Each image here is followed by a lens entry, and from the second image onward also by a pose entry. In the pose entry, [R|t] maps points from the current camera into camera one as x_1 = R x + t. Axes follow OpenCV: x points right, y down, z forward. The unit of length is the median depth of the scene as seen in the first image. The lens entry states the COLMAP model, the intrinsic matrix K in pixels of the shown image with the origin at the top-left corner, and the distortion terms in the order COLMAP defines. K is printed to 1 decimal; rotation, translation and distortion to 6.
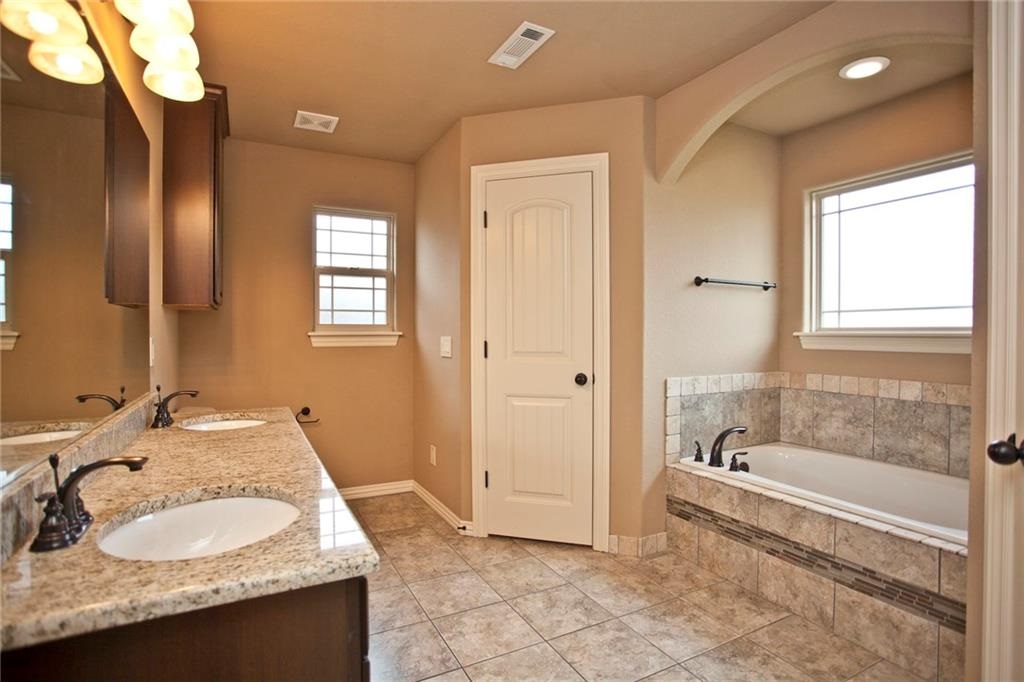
lens RADIAL K [[519.9, 0, 502.4], [0, 519.9, 343.1], [0, 0, 1]] dist [-0.052753, 0.011829]
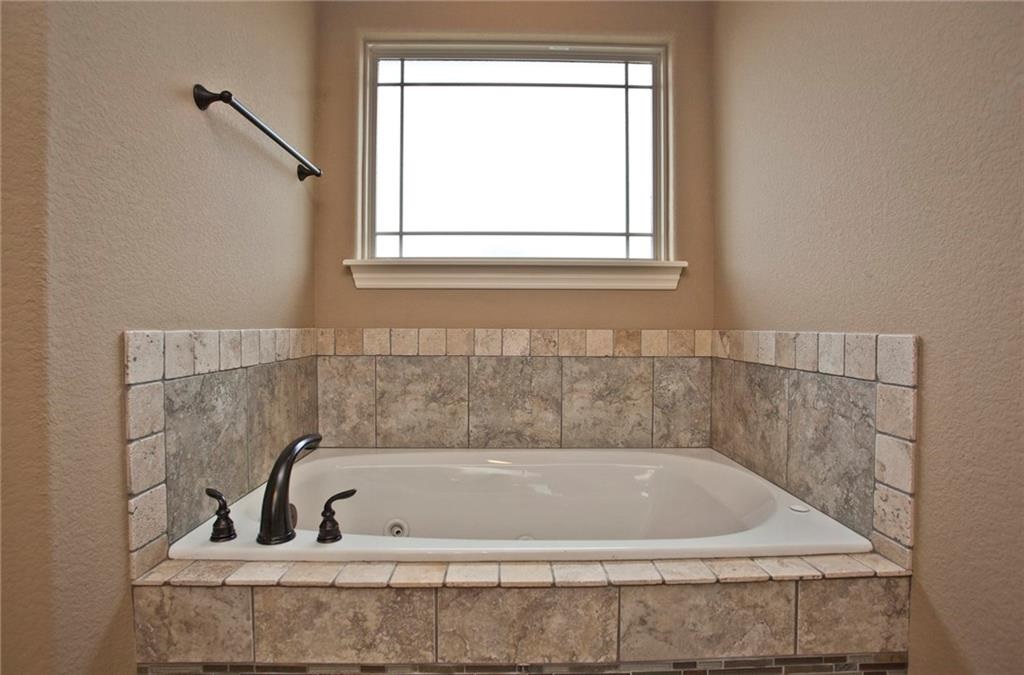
lens RADIAL K [[519.9, 0, 513.7], [0, 519.9, 335.0], [0, 0, 1]] dist [-0.052753, 0.011829]
pose [[0.431702, -0.010116, 0.901960, 0.139745], [0.016167, 0.999863, 0.003476, 0.081973], [-0.901871, 0.013081, 0.431806, 0.690370]]
